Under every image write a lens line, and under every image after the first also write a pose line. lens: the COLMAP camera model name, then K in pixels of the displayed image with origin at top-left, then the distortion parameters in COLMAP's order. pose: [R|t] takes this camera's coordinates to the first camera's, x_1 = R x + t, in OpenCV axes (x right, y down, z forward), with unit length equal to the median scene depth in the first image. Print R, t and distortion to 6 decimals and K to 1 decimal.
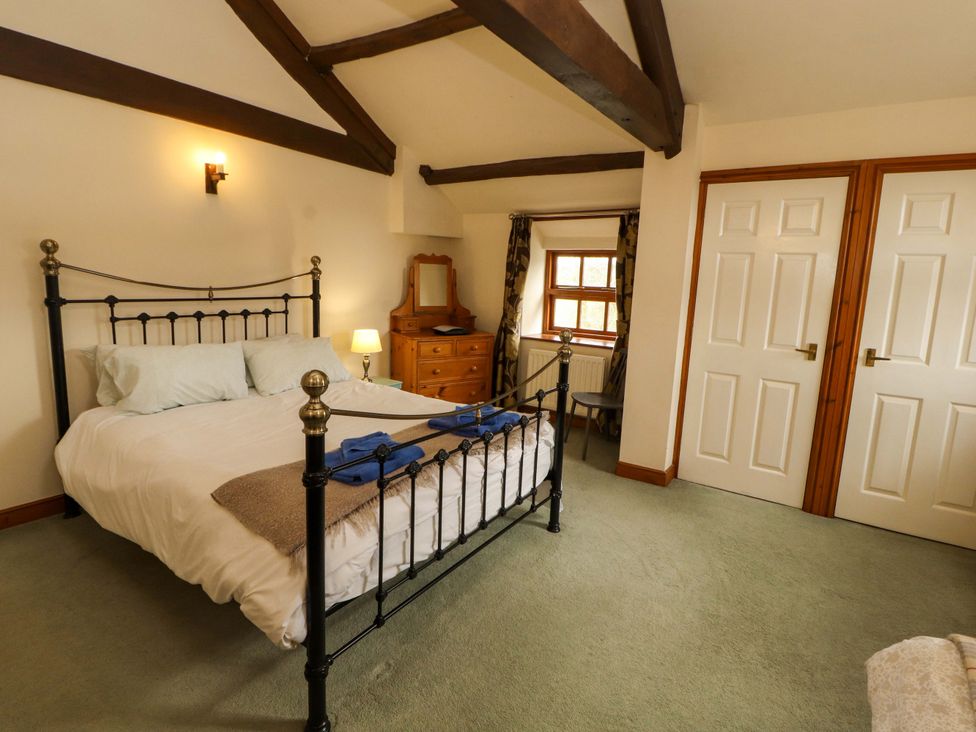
lens RADIAL K [[506.2, 0, 492.5], [0, 506.2, 352.6], [0, 0, 1]] dist [0.004629, -0.015589]
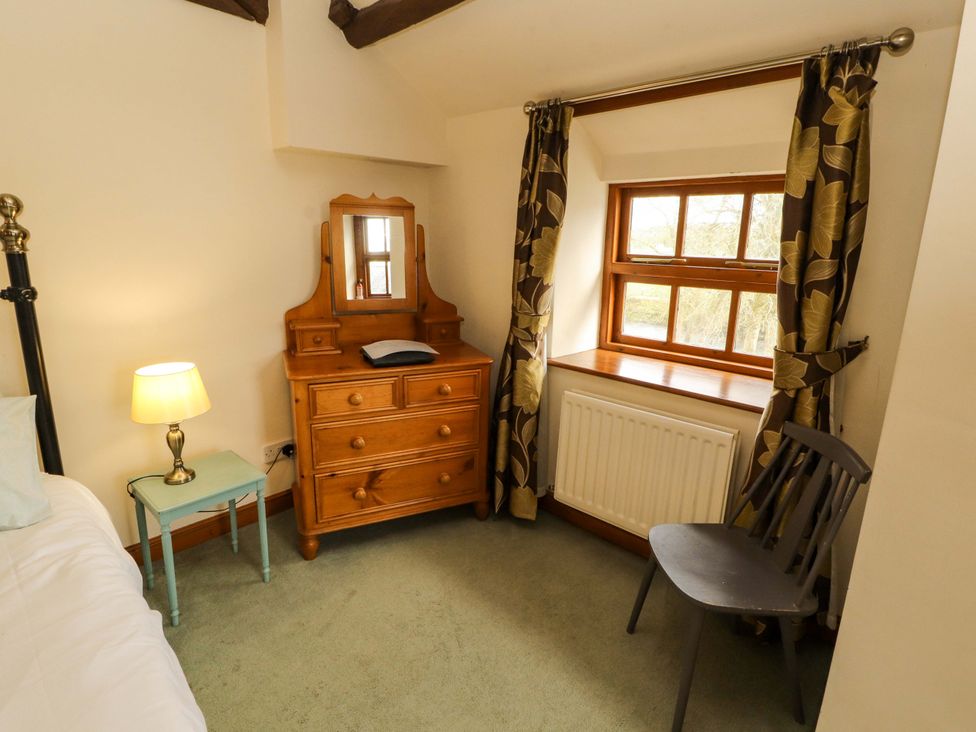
lens RADIAL K [[504.1, 0, 496.9], [0, 504.1, 348.6], [0, 0, 1]] dist [-0.000231, -0.011668]
pose [[0.987761, 0.020320, -0.154645, 0.086100], [-0.010682, 0.997962, 0.062904, -0.078983], [0.155608, -0.060482, 0.985965, 0.538010]]
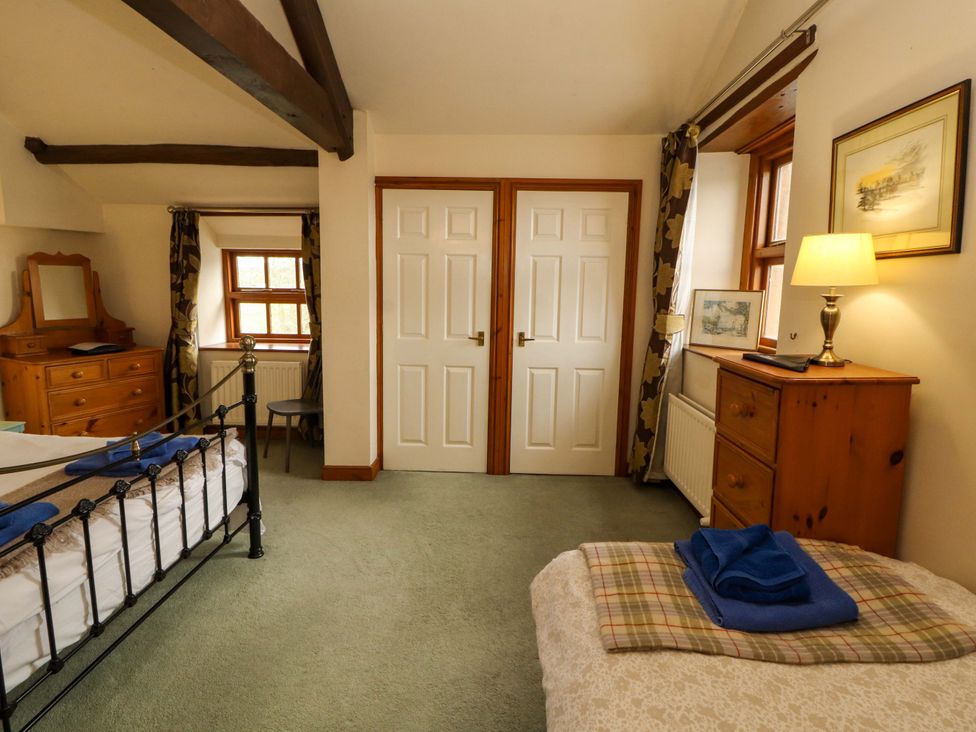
lens RADIAL K [[506.2, 0, 492.5], [0, 506.2, 352.6], [0, 0, 1]] dist [0.004629, -0.015589]
pose [[0.841784, -0.095080, 0.531375, 0.018378], [0.095242, 0.995083, 0.027174, 0.000937], [-0.531346, 0.027735, 0.846701, -0.006273]]
